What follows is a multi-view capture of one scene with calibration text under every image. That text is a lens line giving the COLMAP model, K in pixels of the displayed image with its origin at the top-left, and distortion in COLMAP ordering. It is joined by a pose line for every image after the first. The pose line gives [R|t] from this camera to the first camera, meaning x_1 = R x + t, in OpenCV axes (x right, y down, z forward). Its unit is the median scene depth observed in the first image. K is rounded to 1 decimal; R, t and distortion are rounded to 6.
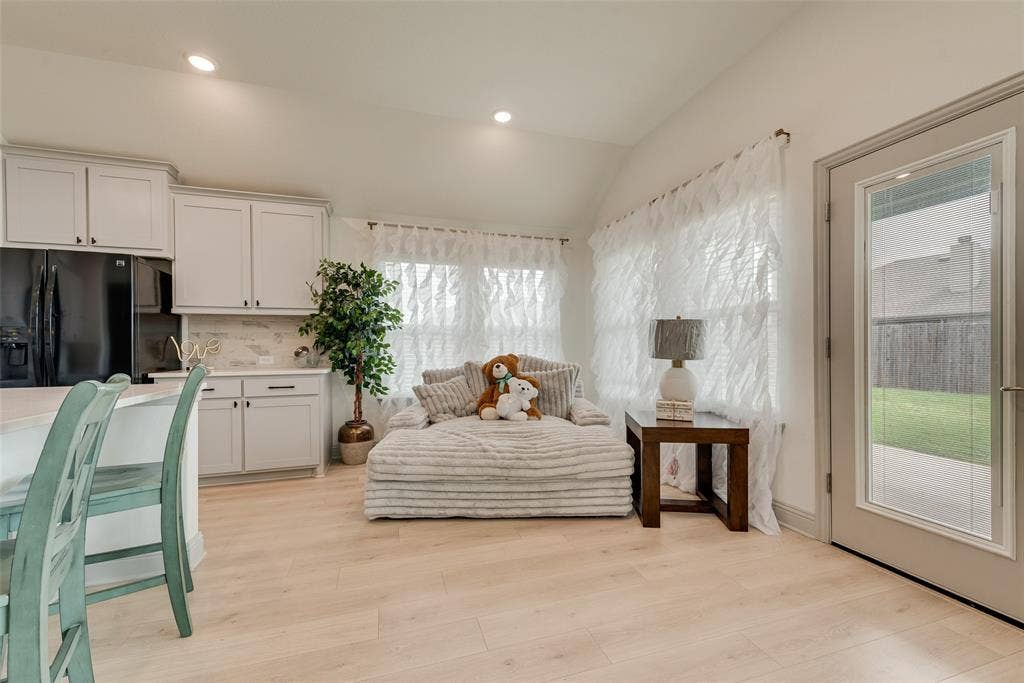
lens RADIAL K [[404.7, 0, 503.9], [0, 404.7, 351.7], [0, 0, 1]] dist [0.006999, -0.000690]
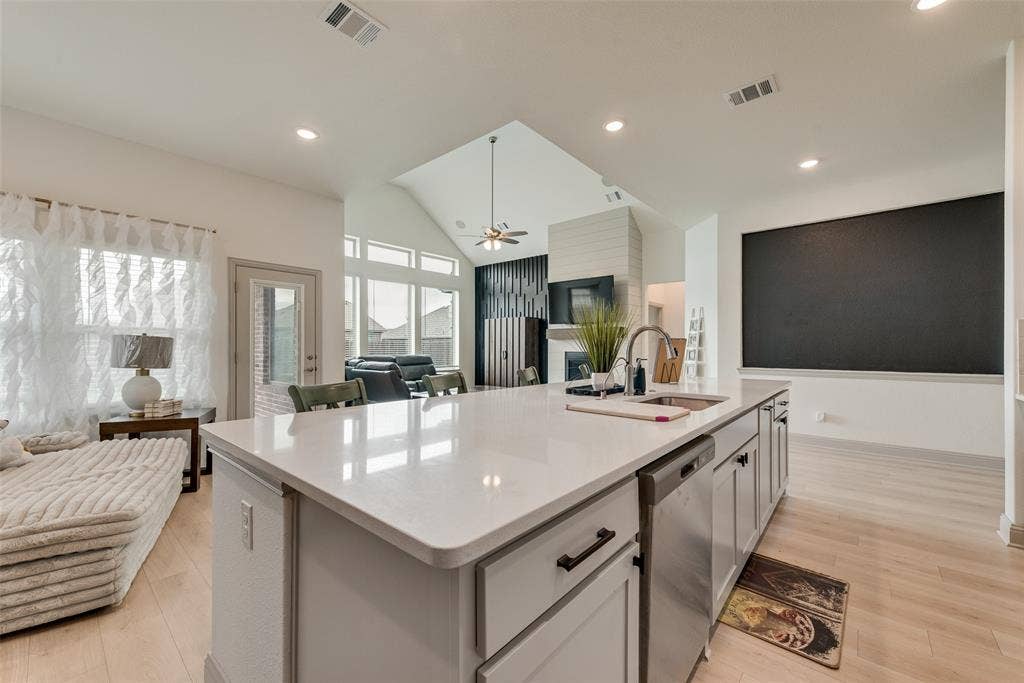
lens RADIAL K [[404.7, 0, 511.9], [0, 404.7, 342.7], [0, 0, 1]] dist [0.006999, -0.000690]
pose [[-0.529770, 0.016085, 0.847989, -0.925921], [0.012502, 0.999860, -0.011155, -0.024854], [-0.848049, 0.004691, -0.529896, 0.556836]]
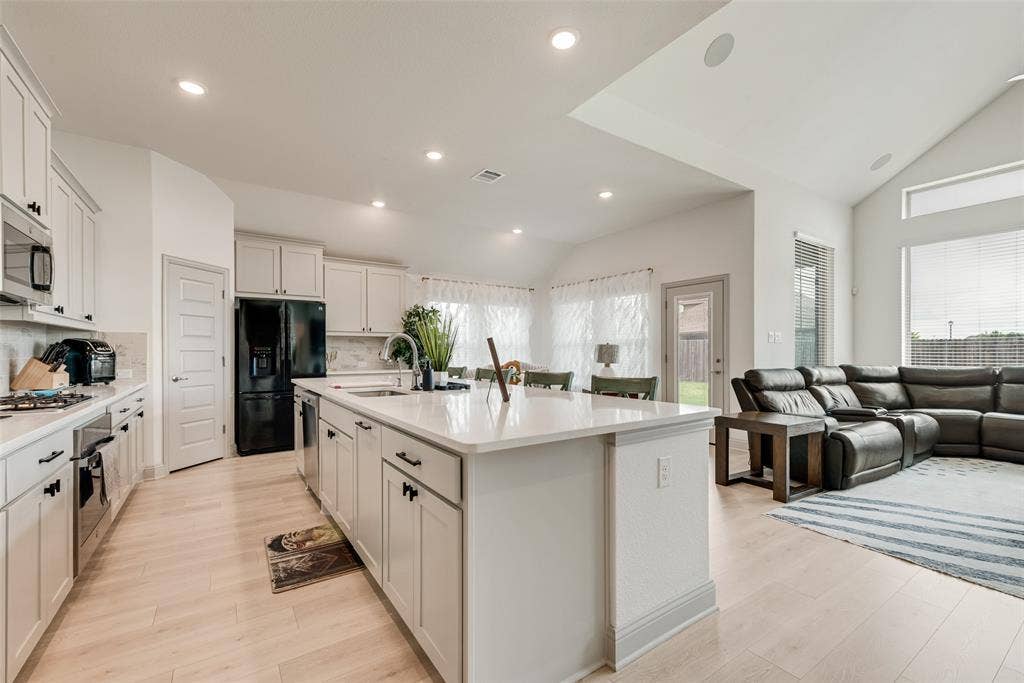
lens RADIAL K [[426.5, 0, 508.5], [0, 426.5, 351.1], [0, 0, 1]] dist [0.012966, -0.001786]
pose [[0.956796, 0.005805, 0.290703, -0.560317], [-0.002324, 0.999921, -0.012318, -0.012171], [-0.290752, 0.011110, 0.956734, -0.772688]]
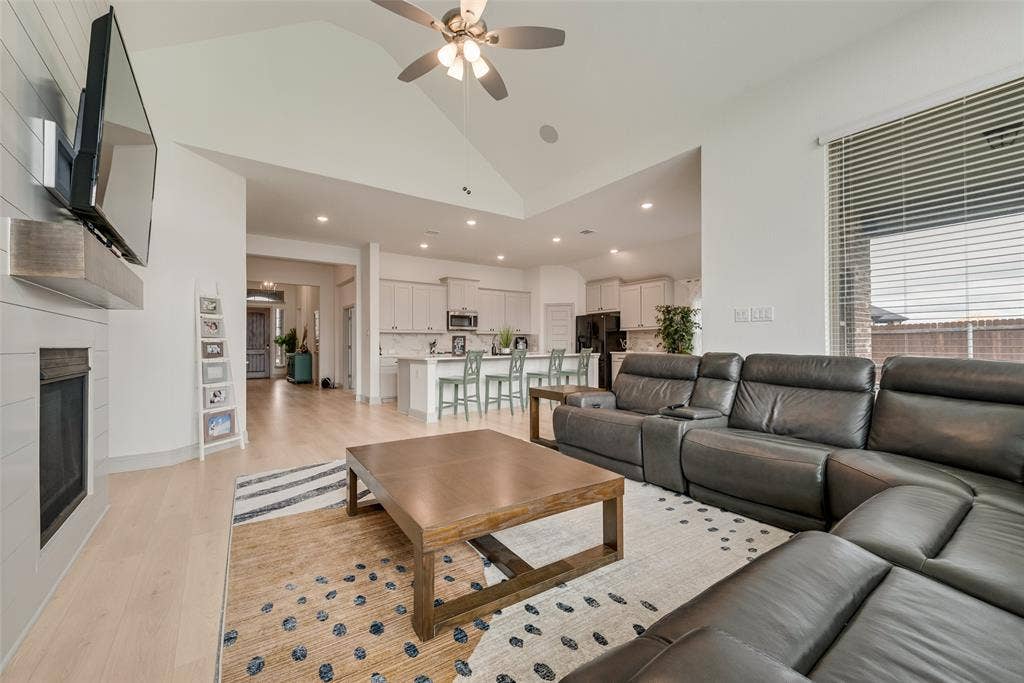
lens RADIAL K [[426.5, 0, 527.5], [0, 426.5, 335.9], [0, 0, 1]] dist [0.012966, -0.001786]
pose [[0.343930, -0.015464, -0.938868, 1.557067], [-0.003903, 0.999832, -0.017897, -0.004256], [0.938987, 0.009820, 0.343812, -0.538740]]
